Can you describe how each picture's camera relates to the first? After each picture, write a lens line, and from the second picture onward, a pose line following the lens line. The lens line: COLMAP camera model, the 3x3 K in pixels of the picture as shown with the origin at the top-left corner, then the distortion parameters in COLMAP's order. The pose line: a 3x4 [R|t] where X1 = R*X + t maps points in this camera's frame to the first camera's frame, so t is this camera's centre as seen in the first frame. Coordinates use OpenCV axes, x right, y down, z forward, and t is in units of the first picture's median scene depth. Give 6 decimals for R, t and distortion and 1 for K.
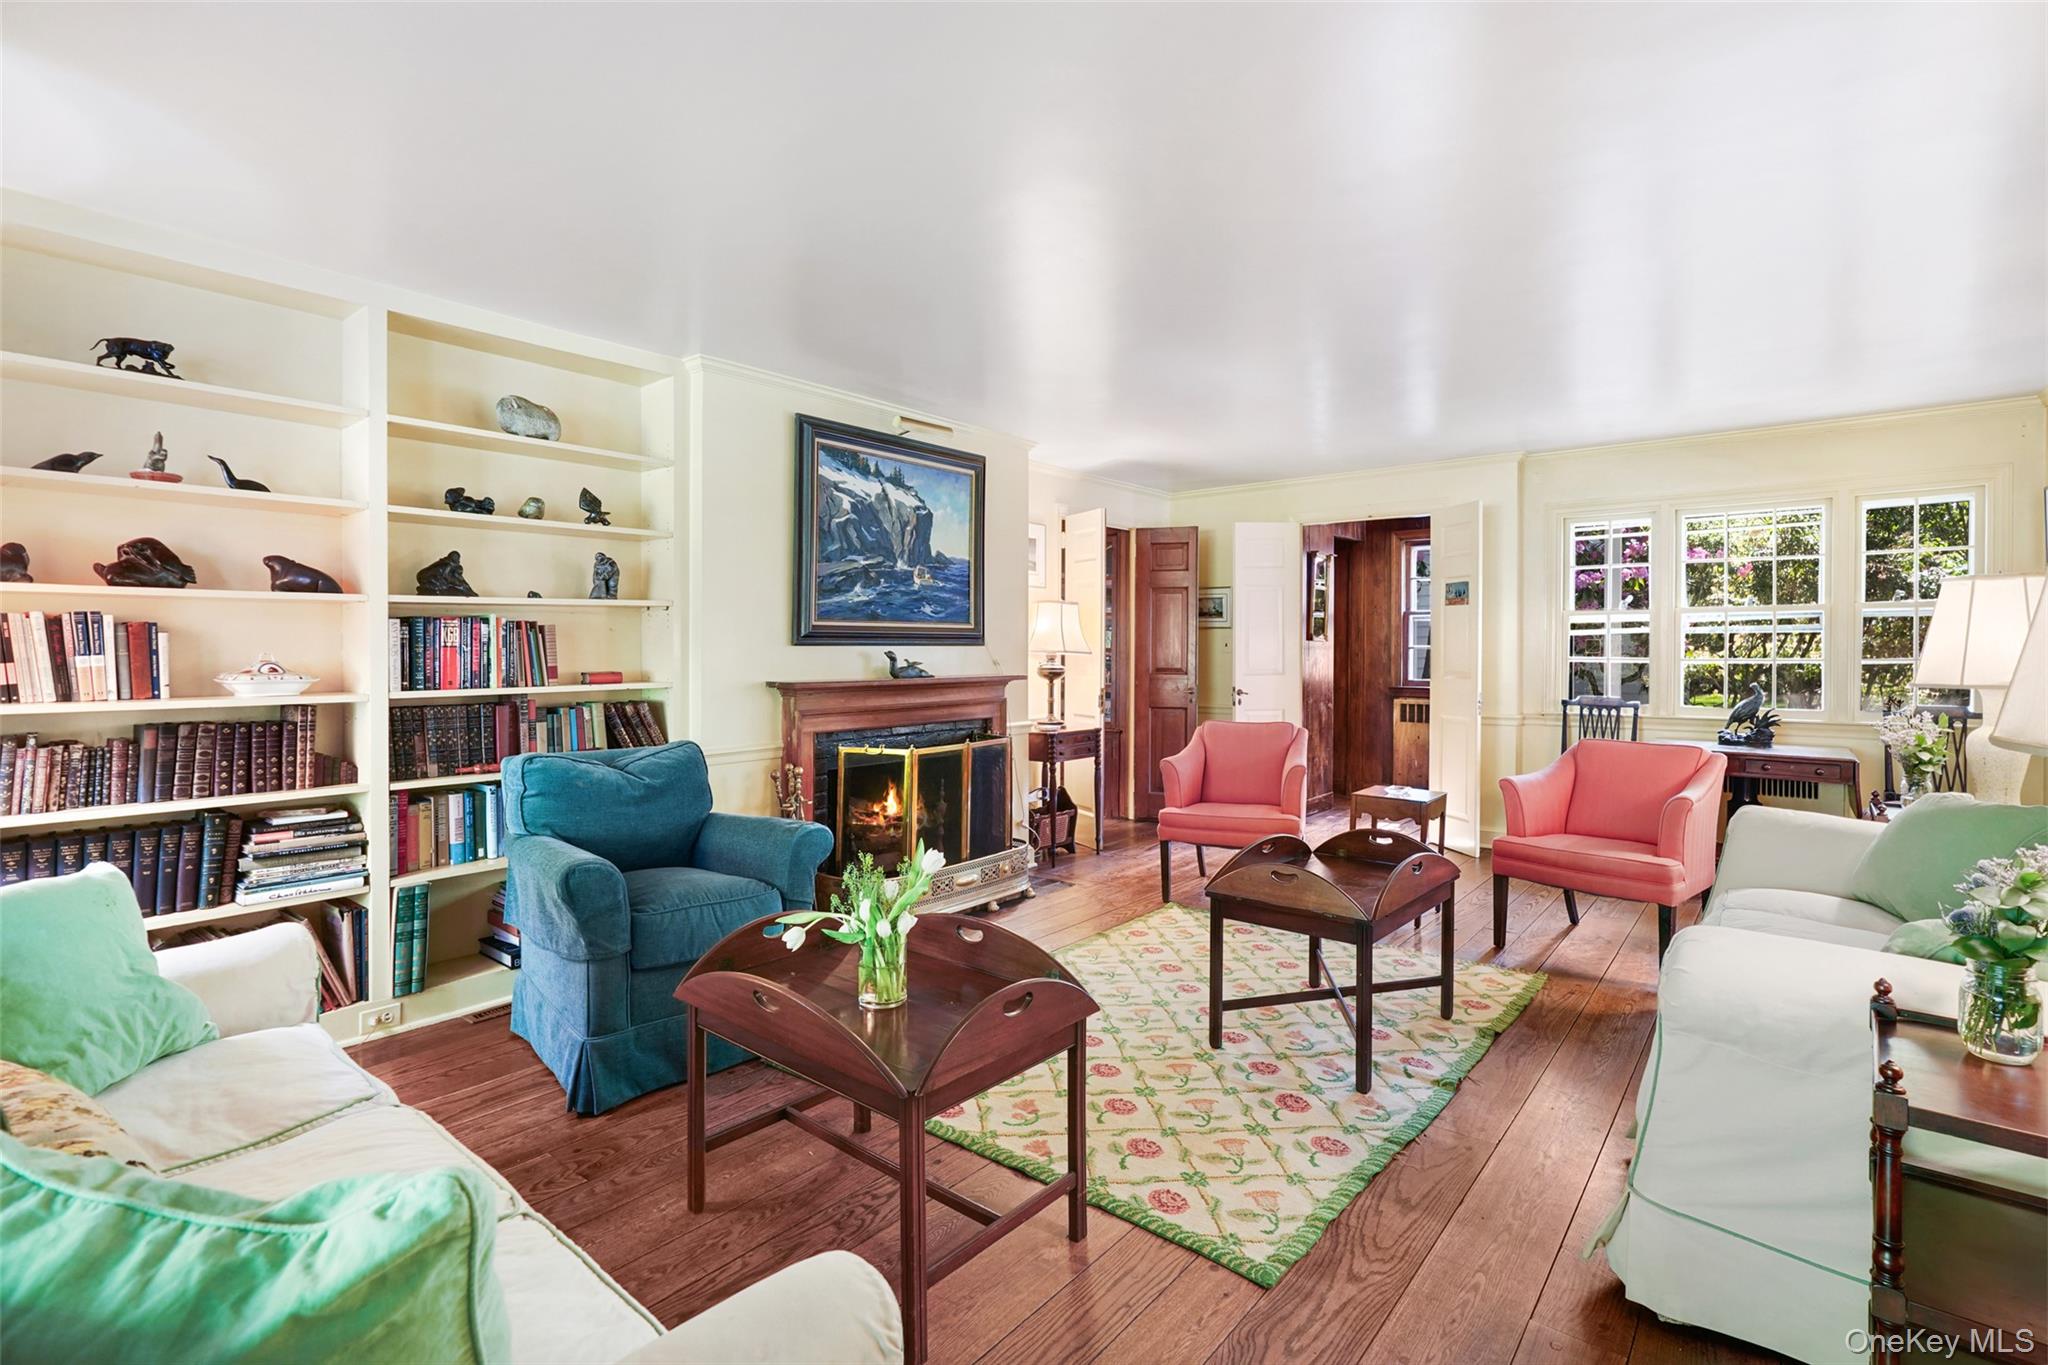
lens RADIAL K [[939.6, 0, 1012.1], [0, 939.6, 673.1], [0, 0, 1]] dist [-0.008463, 0.001941]
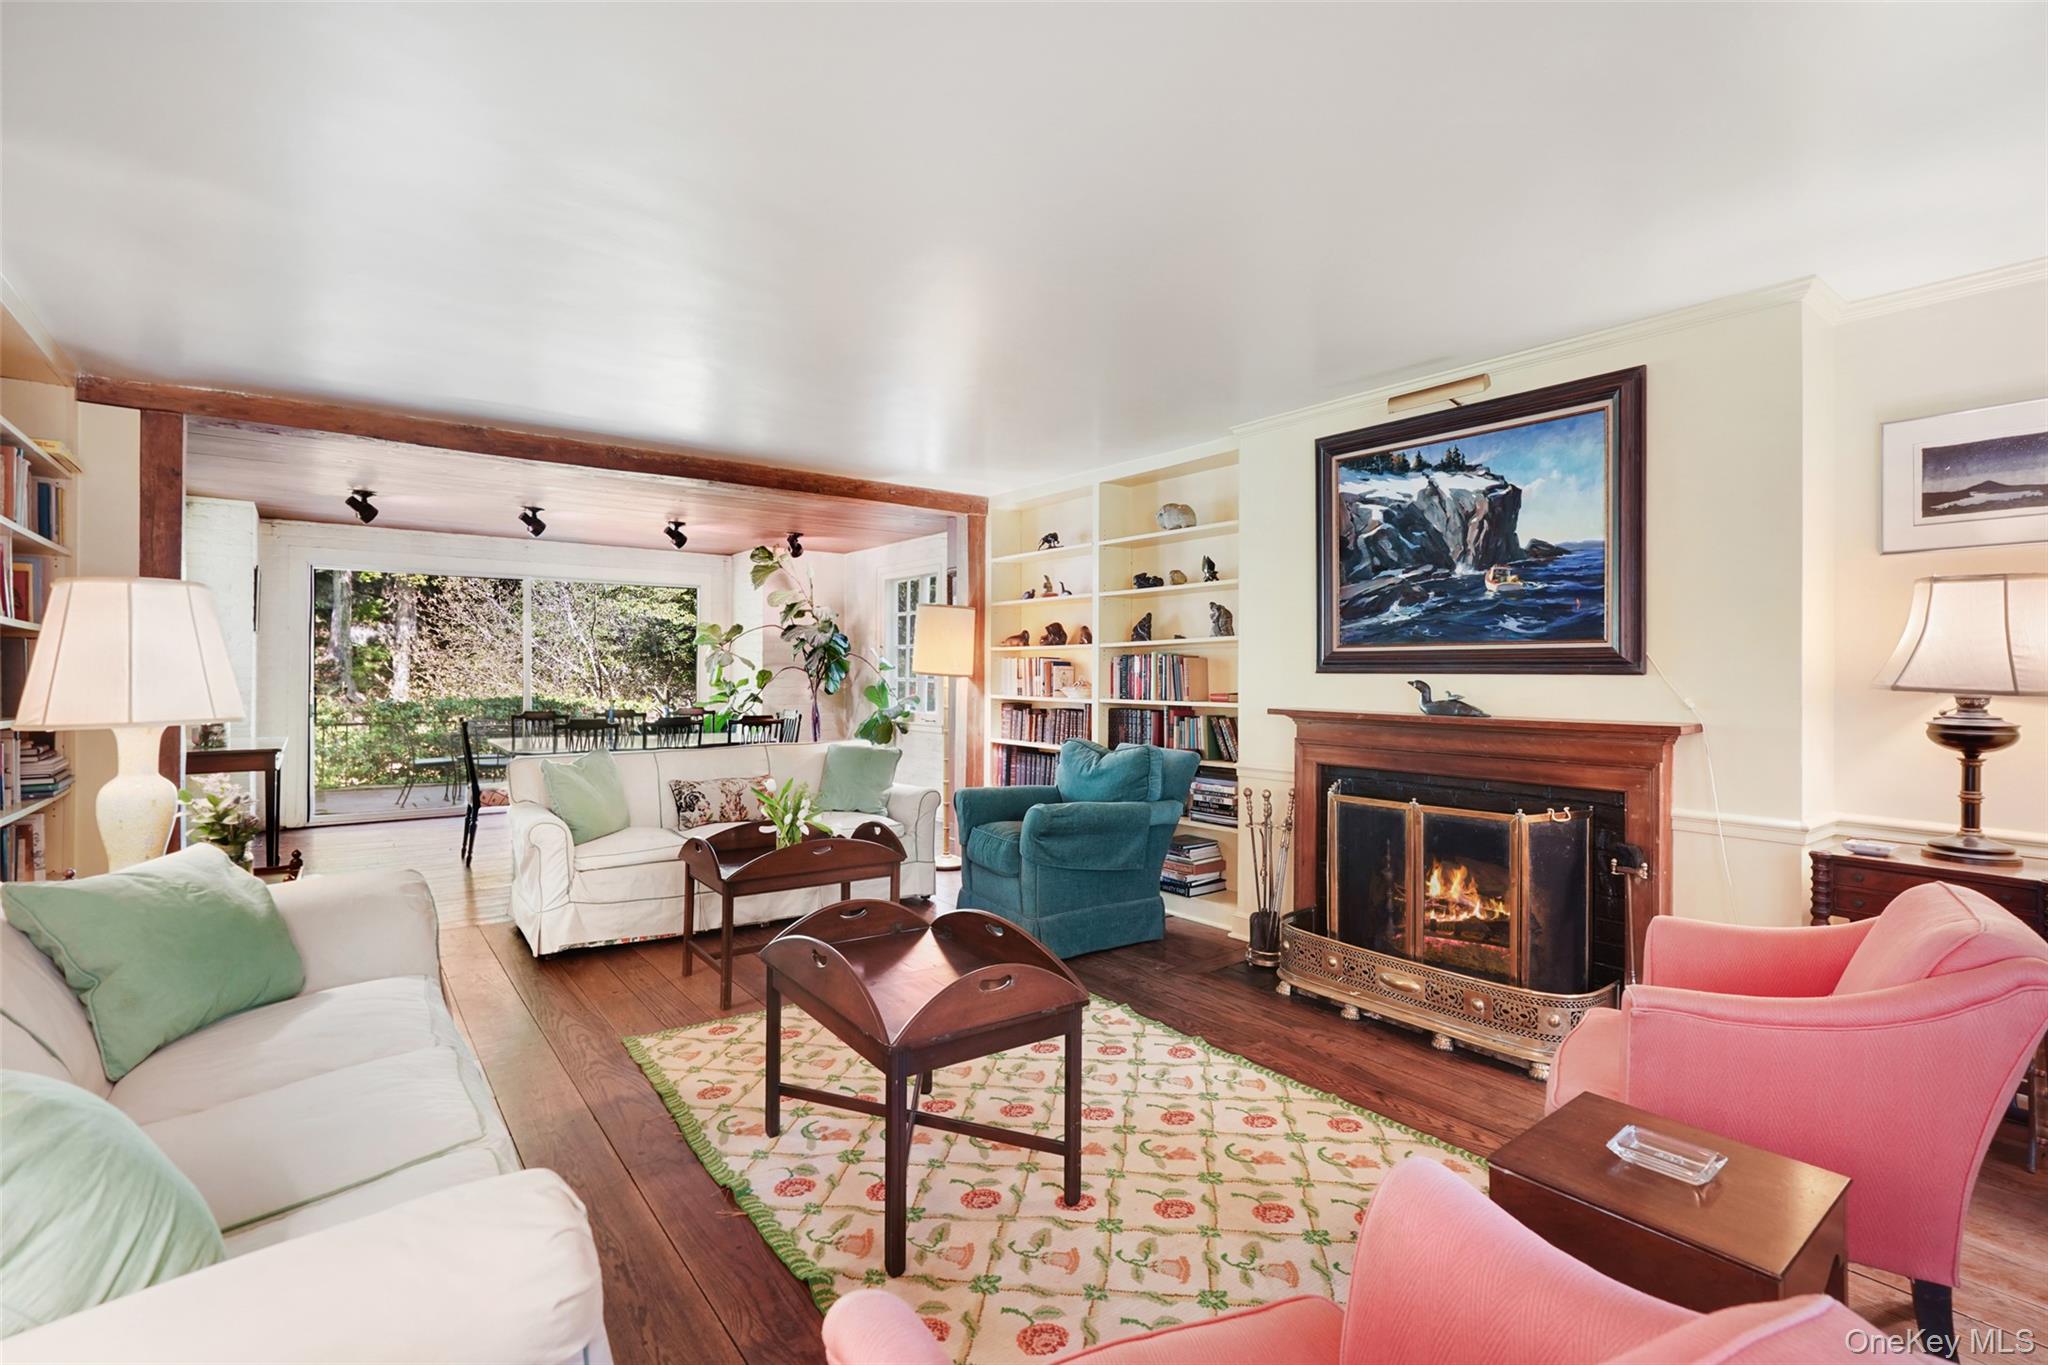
lens RADIAL K [[939.6, 0, 1031.7], [0, 939.6, 668.6], [0, 0, 1]] dist [-0.008463, 0.001941]
pose [[-0.206772, -0.003264, -0.978384, 0.747087], [-0.032098, 0.999479, 0.003449, -0.026045], [0.977863, 0.032117, -0.206769, 0.852749]]
